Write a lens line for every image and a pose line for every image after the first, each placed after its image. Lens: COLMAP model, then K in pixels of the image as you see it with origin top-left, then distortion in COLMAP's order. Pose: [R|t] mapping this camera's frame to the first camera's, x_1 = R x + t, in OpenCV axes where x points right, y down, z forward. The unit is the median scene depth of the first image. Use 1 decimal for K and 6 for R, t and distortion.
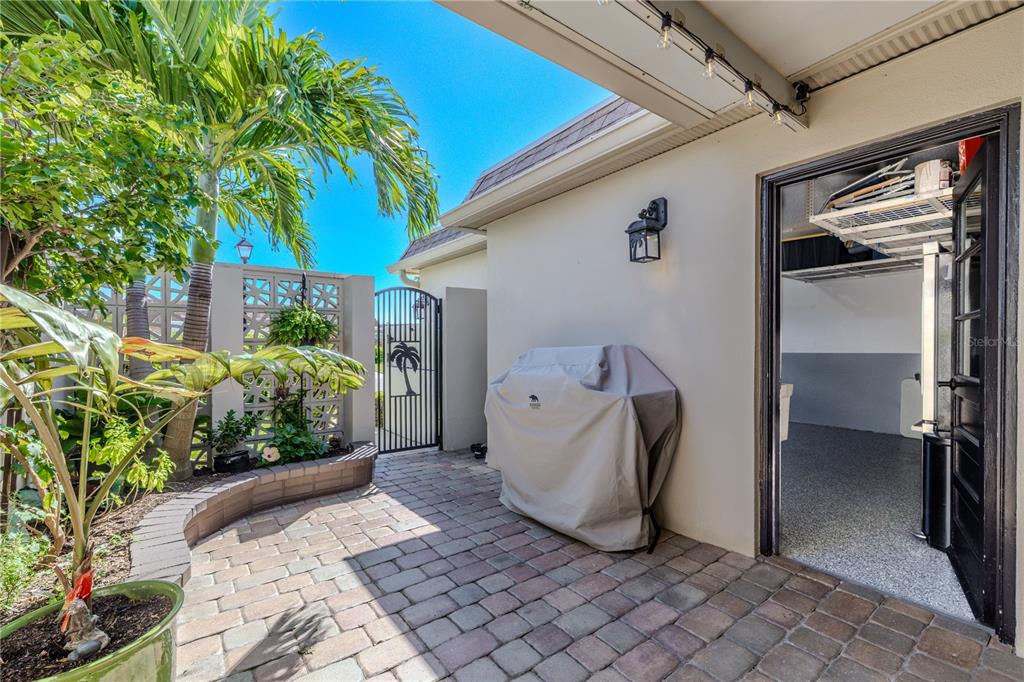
lens RADIAL K [[436.8, 0, 507.7], [0, 436.8, 352.5], [0, 0, 1]] dist [0.001013, 0.001118]
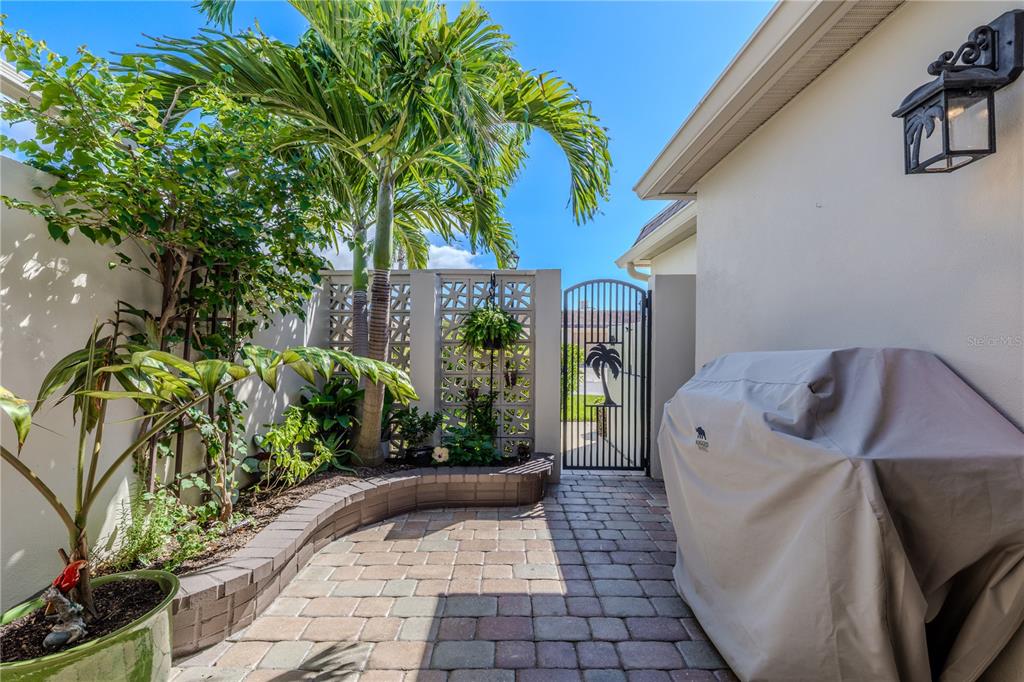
lens RADIAL K [[436.8, 0, 507.7], [0, 436.8, 352.5], [0, 0, 1]] dist [0.001013, 0.001118]
pose [[0.804215, 0.013608, -0.594183, 0.193341], [-0.016763, 0.999859, 0.000209, -0.004391], [0.594103, 0.009792, 0.804330, 0.313617]]
